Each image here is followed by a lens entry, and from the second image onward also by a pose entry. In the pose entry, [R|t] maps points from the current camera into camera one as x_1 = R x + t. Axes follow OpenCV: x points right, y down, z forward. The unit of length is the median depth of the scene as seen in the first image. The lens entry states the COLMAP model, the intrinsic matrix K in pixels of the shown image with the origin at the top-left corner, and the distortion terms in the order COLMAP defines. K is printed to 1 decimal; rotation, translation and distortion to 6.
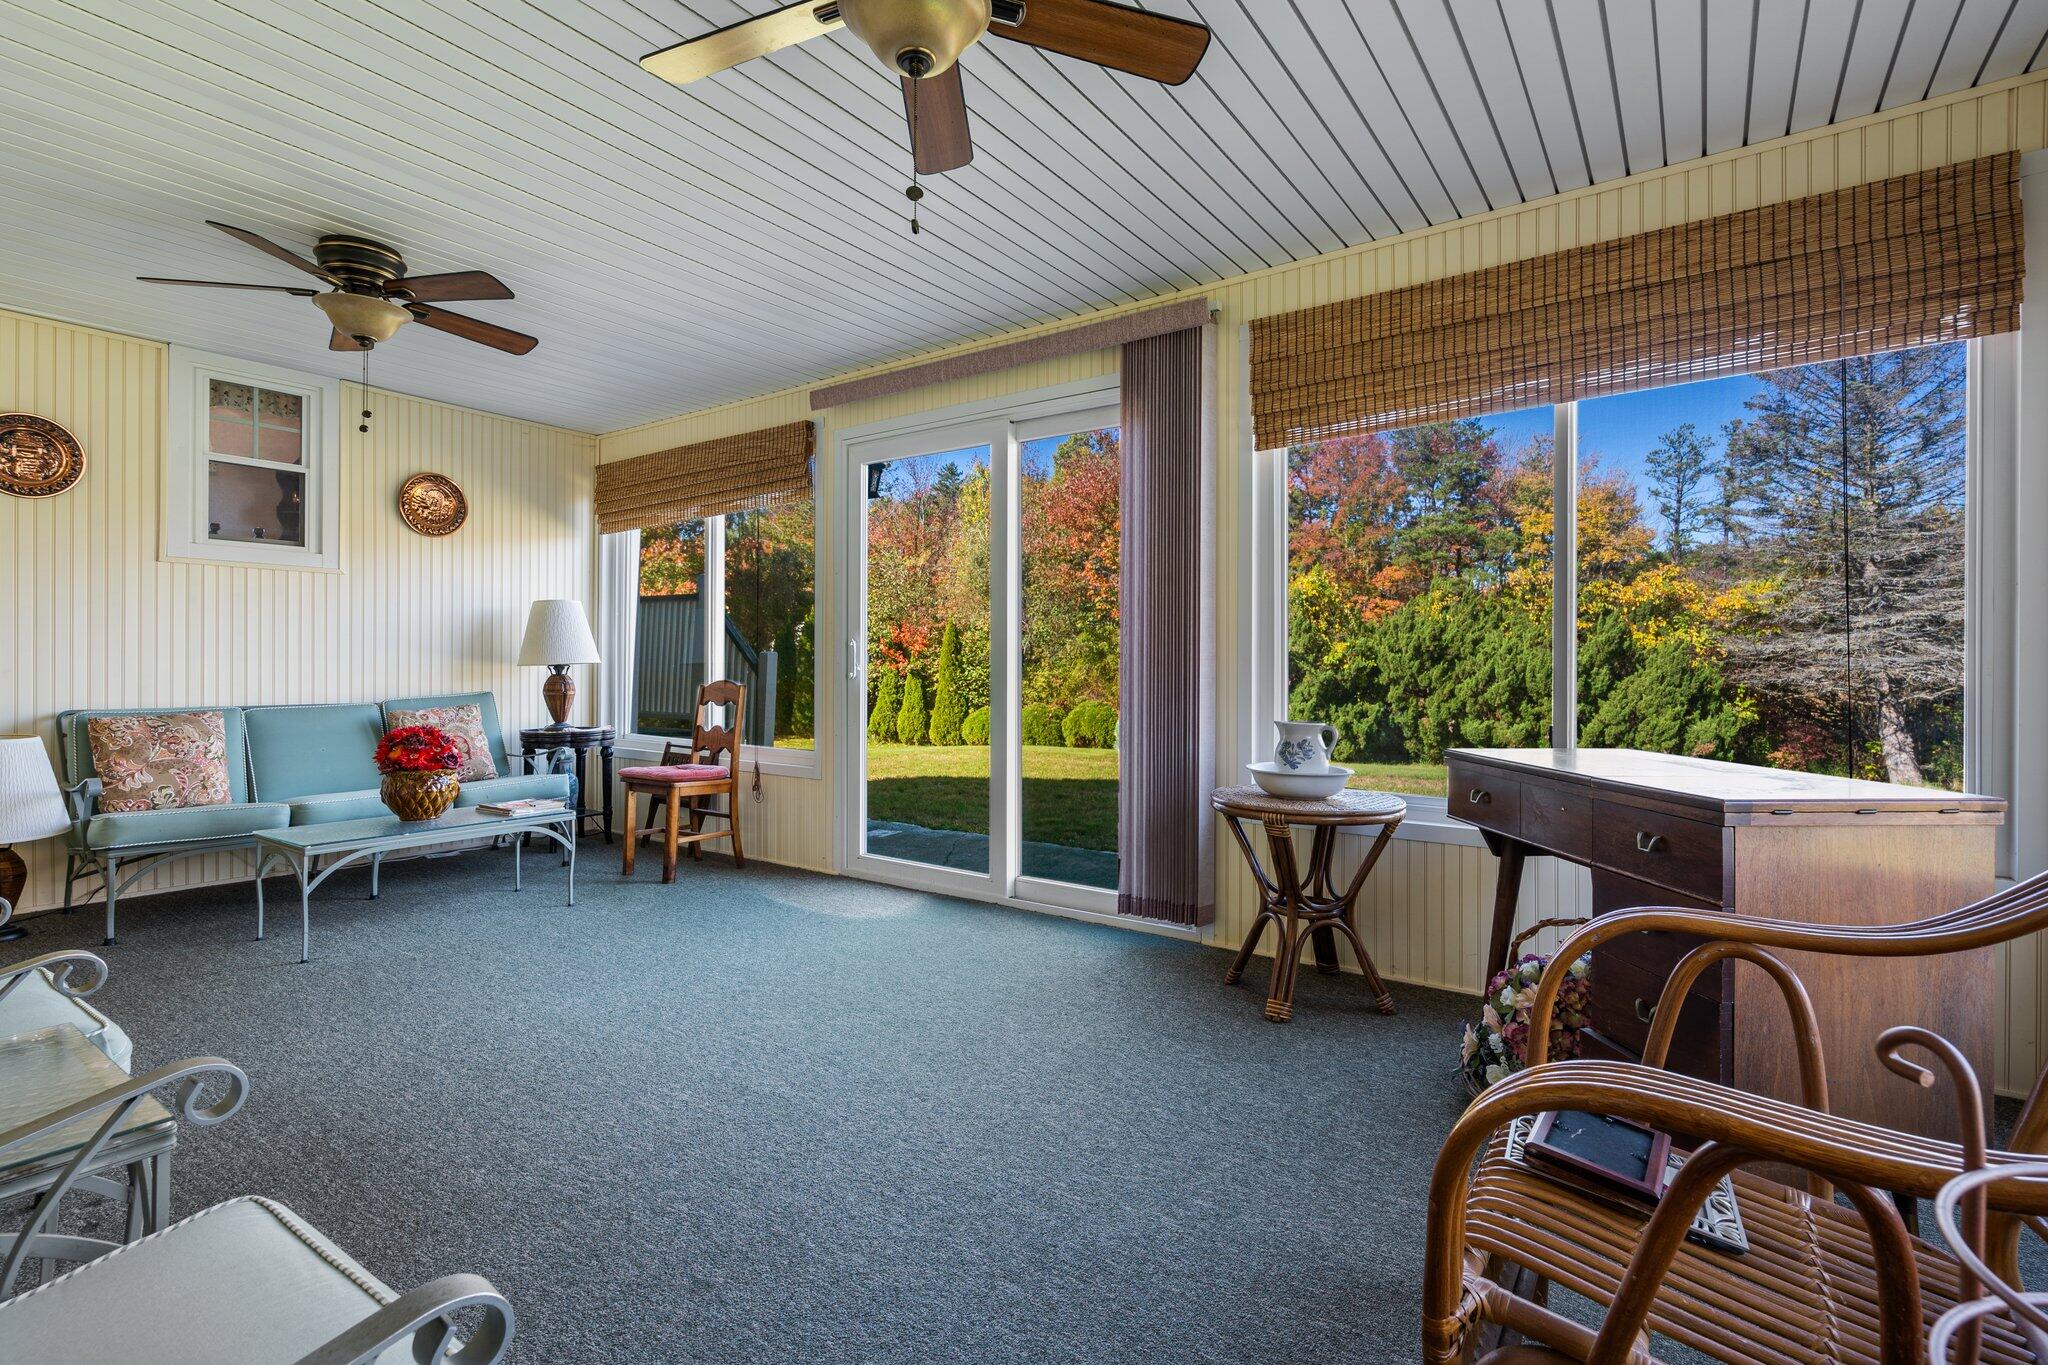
lens RADIAL K [[970.5, 0, 1027.5], [0, 970.5, 663.3], [0, 0, 1]] dist [0.000236, 0.000133]
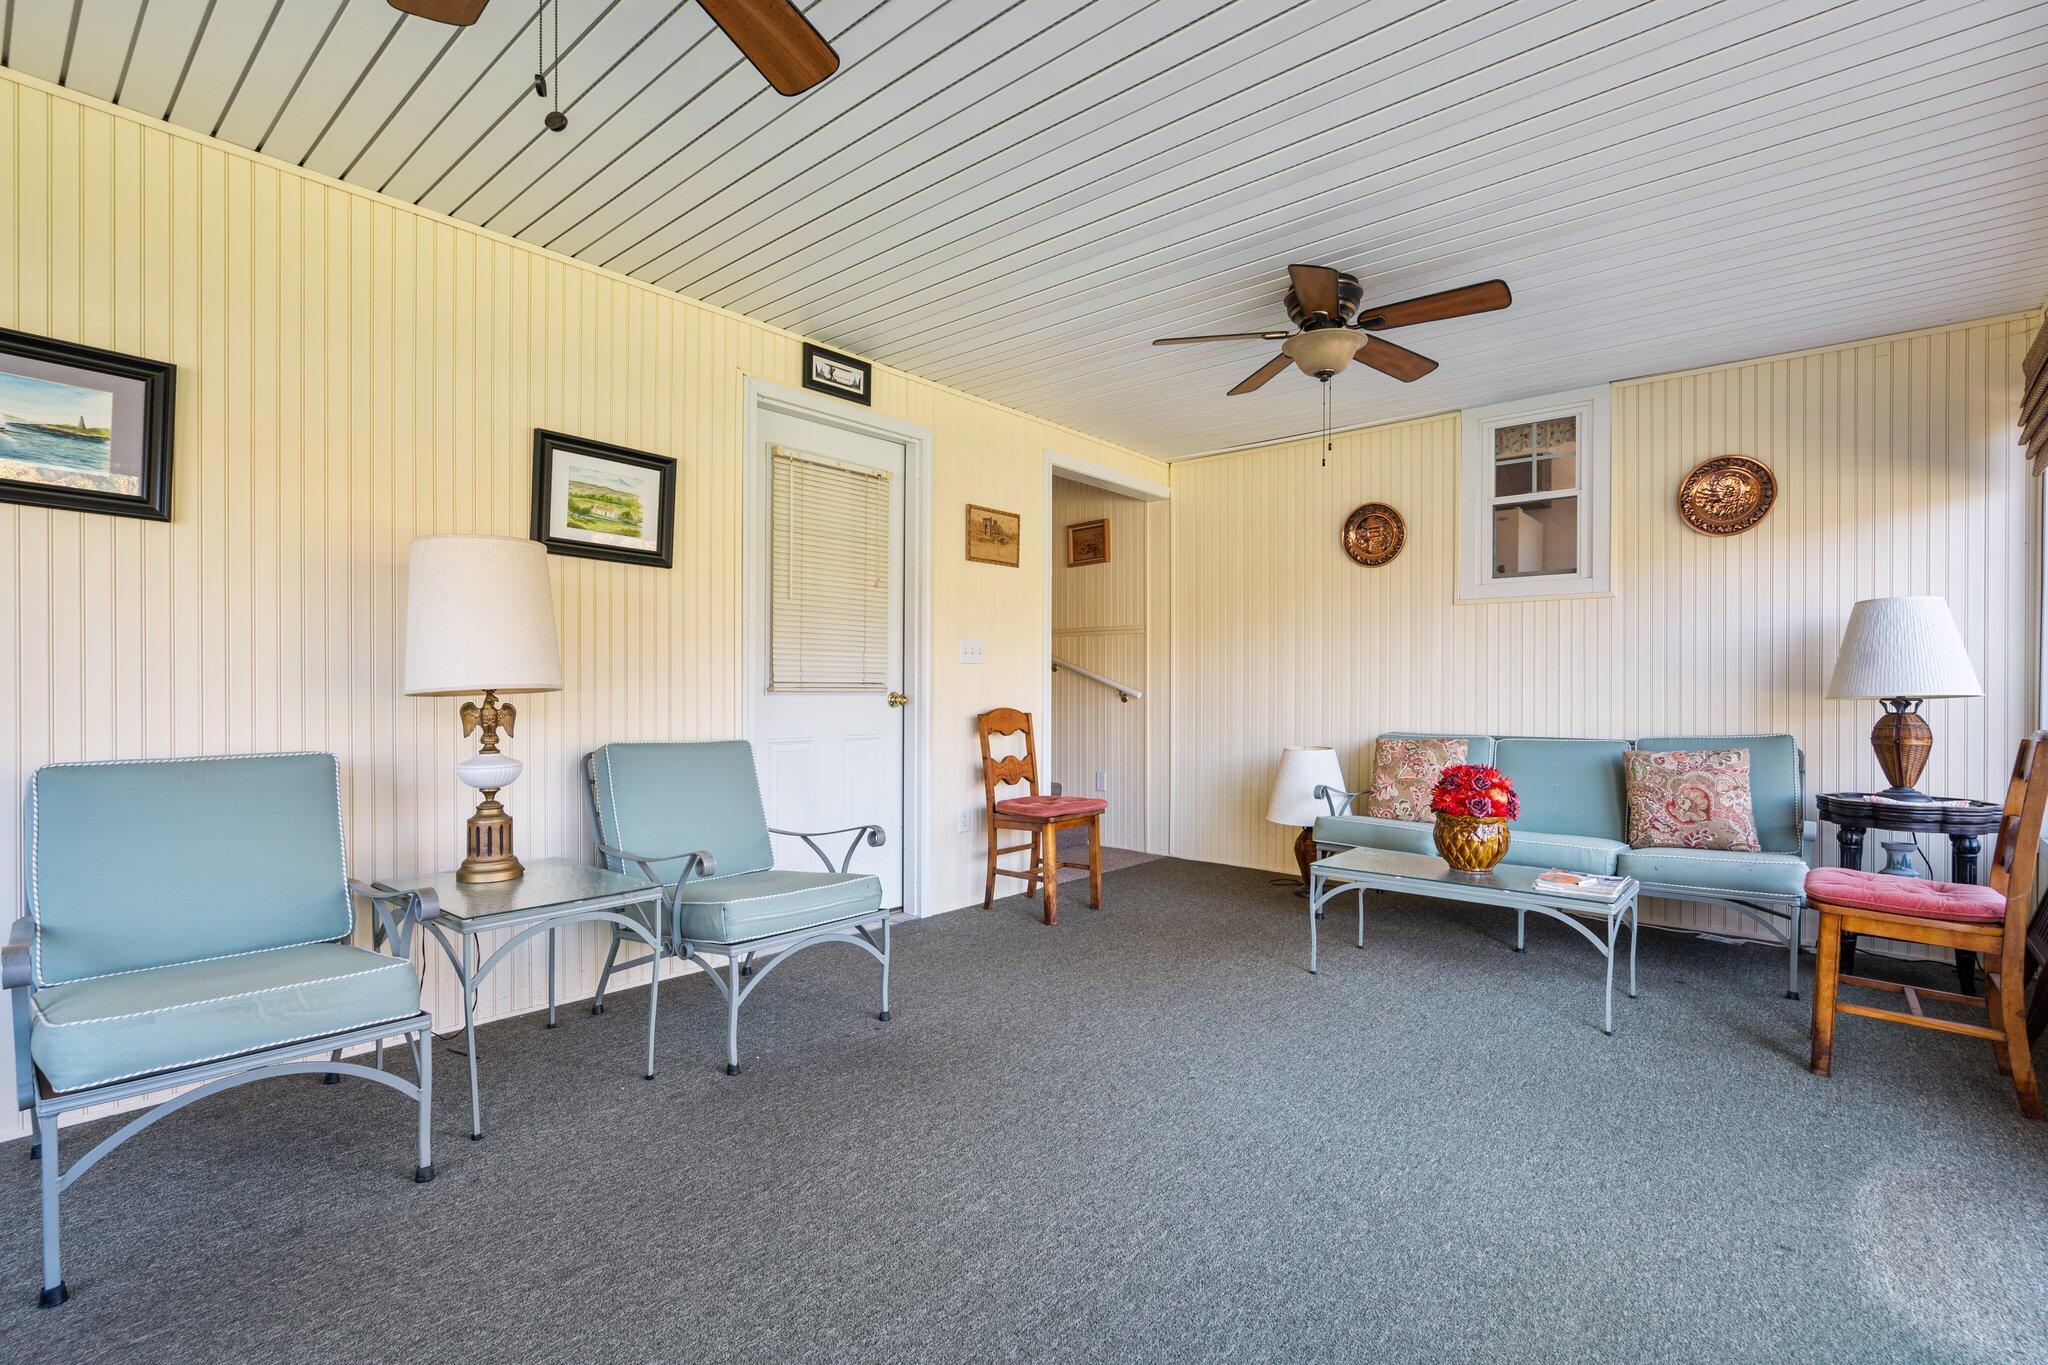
lens RADIAL K [[936.6, 0, 1028.0], [0, 936.6, 693.3], [0, 0, 1]] dist [-0.000687, -0.000054]
pose [[-0.096970, 0.000417, -0.995287, 0.235376], [-0.001700, 0.999998, 0.000585, -0.001389], [0.995286, 0.001749, -0.096969, 0.583928]]
